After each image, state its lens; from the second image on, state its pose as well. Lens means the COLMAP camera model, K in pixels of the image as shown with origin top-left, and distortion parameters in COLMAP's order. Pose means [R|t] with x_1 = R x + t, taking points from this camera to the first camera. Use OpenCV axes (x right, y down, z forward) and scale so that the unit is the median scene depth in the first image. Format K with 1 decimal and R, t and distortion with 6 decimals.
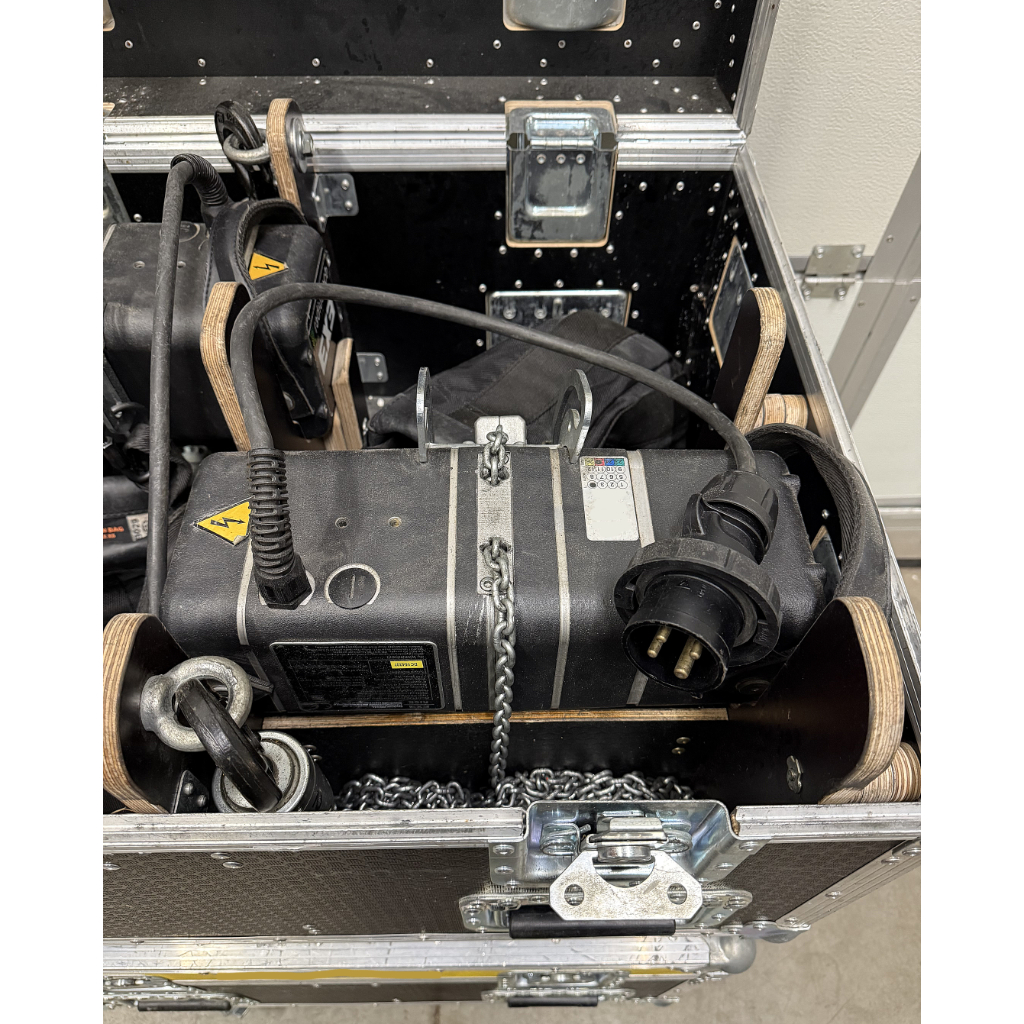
lens RADIAL K [[778.2, 0, 513.0], [0, 778.2, 540.0], [0, 0, 1]] dist [0.146494, -0.221974]
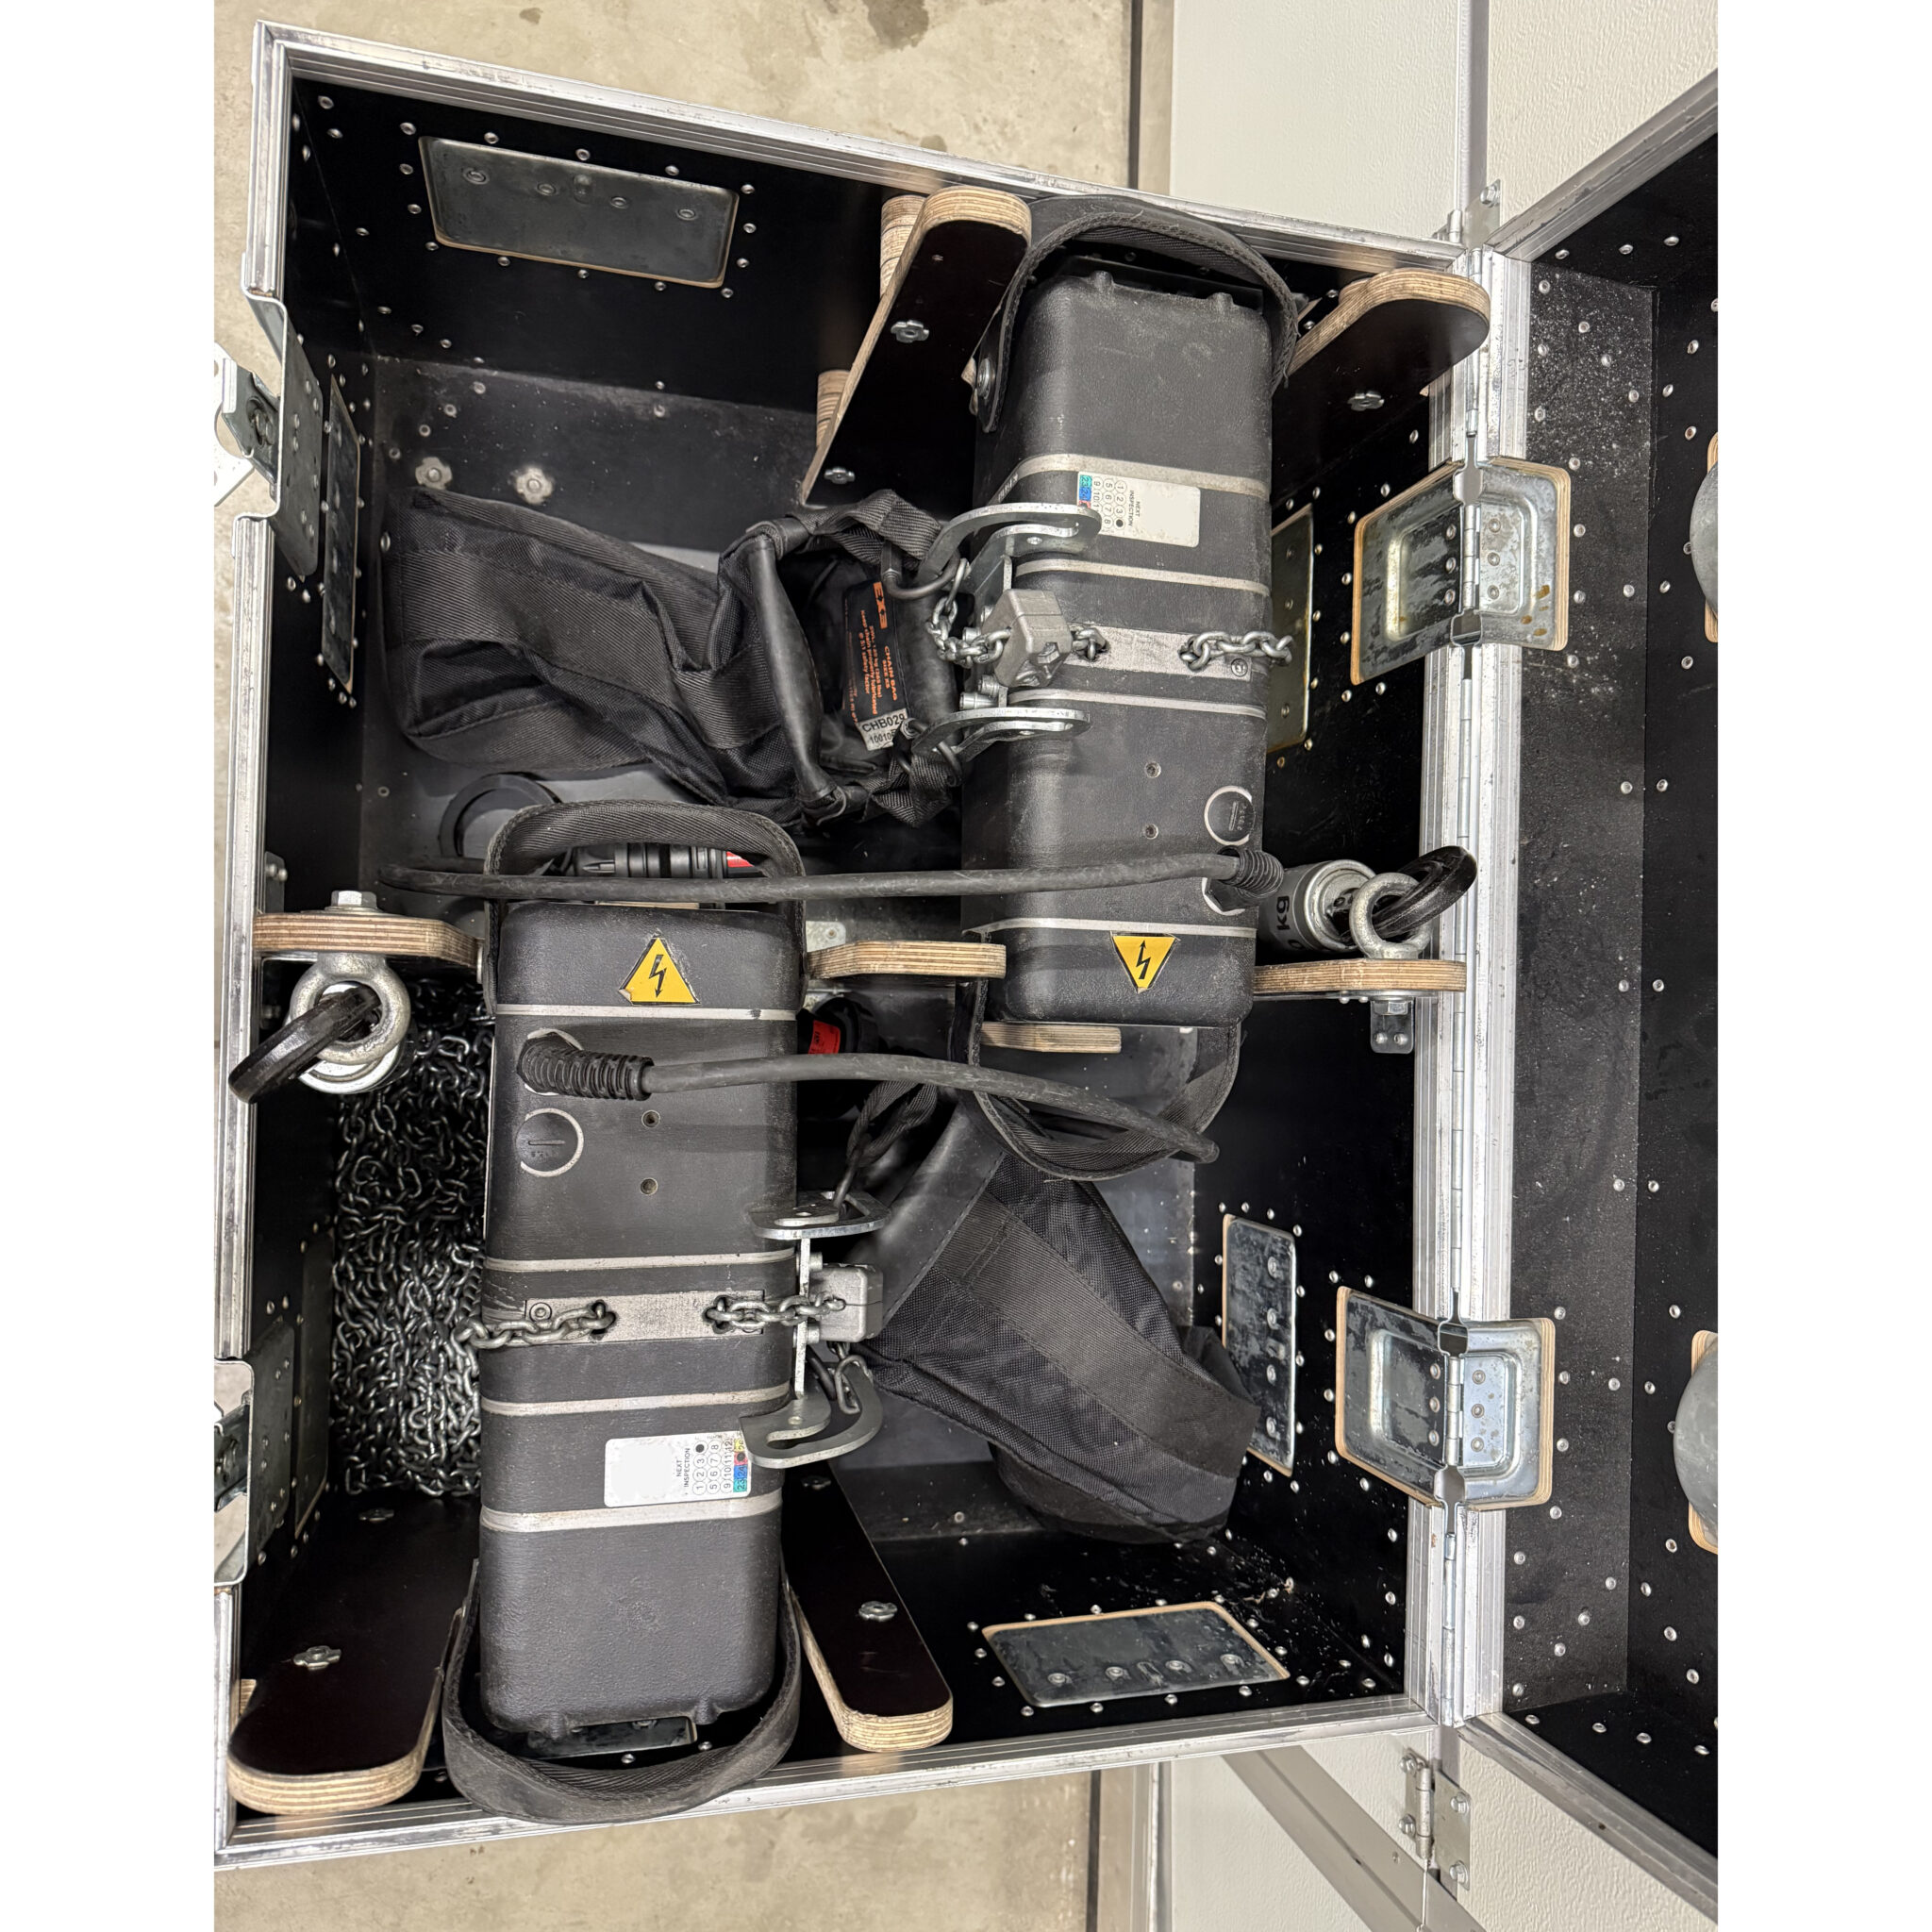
lens RADIAL K [[1468.3, 0, 967.8], [0, 1468.3, 1018.9], [0, 0, 1]] dist [0.146494, -0.221974]
pose [[-0.039188, 0.999215, -0.005782, -0.209494], [-0.939281, -0.034862, 0.341374, -0.529093], [0.340905, 0.018809, 0.939910, -0.176783]]
